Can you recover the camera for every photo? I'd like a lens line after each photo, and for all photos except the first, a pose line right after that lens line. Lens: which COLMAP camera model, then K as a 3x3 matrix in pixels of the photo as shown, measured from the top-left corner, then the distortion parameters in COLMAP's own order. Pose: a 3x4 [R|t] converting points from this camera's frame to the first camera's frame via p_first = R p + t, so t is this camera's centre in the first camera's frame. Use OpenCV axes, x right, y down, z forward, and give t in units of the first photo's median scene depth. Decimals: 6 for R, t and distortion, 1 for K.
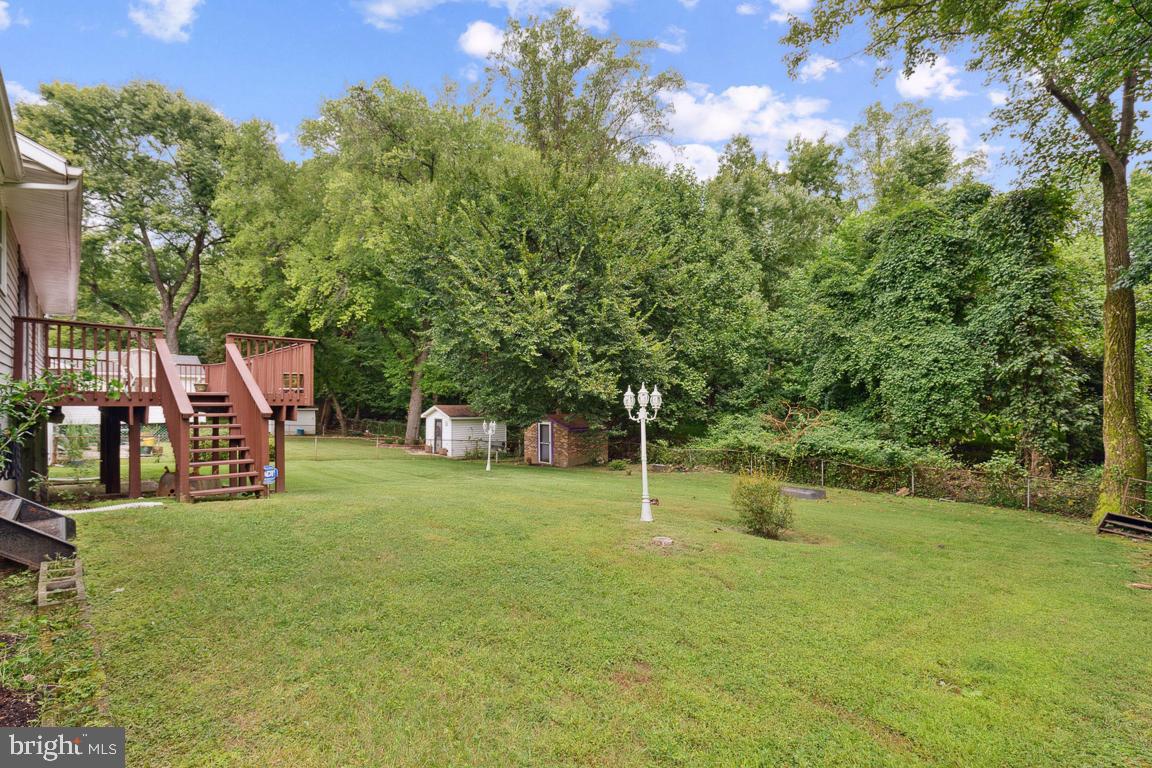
lens RADIAL K [[506.0, 0, 575.7], [0, 506.0, 396.4], [0, 0, 1]] dist [0.004225, 0.000268]
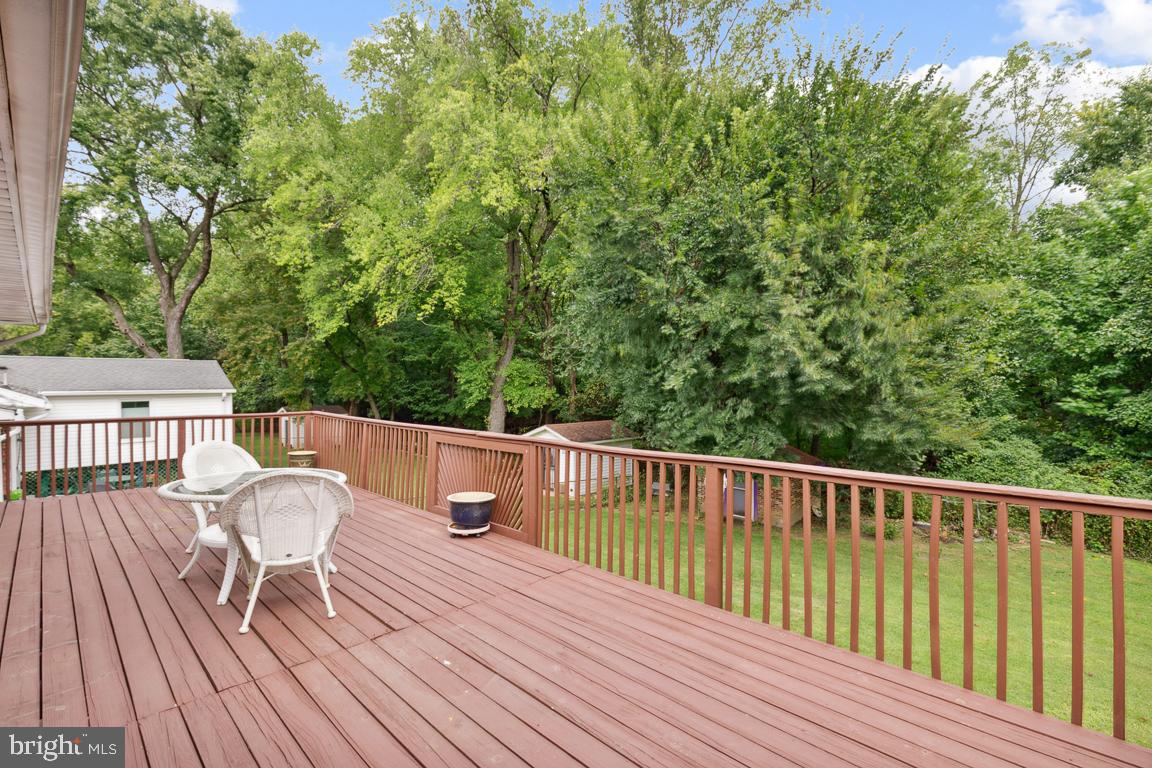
lens RADIAL K [[506.0, 0, 568.1], [0, 506.0, 377.9], [0, 0, 1]] dist [0.004225, 0.000268]
pose [[0.999771, -0.009516, 0.019157, -0.269383], [0.009484, 0.999953, 0.001752, -0.053646], [-0.019172, -0.001570, 0.999815, 0.275587]]
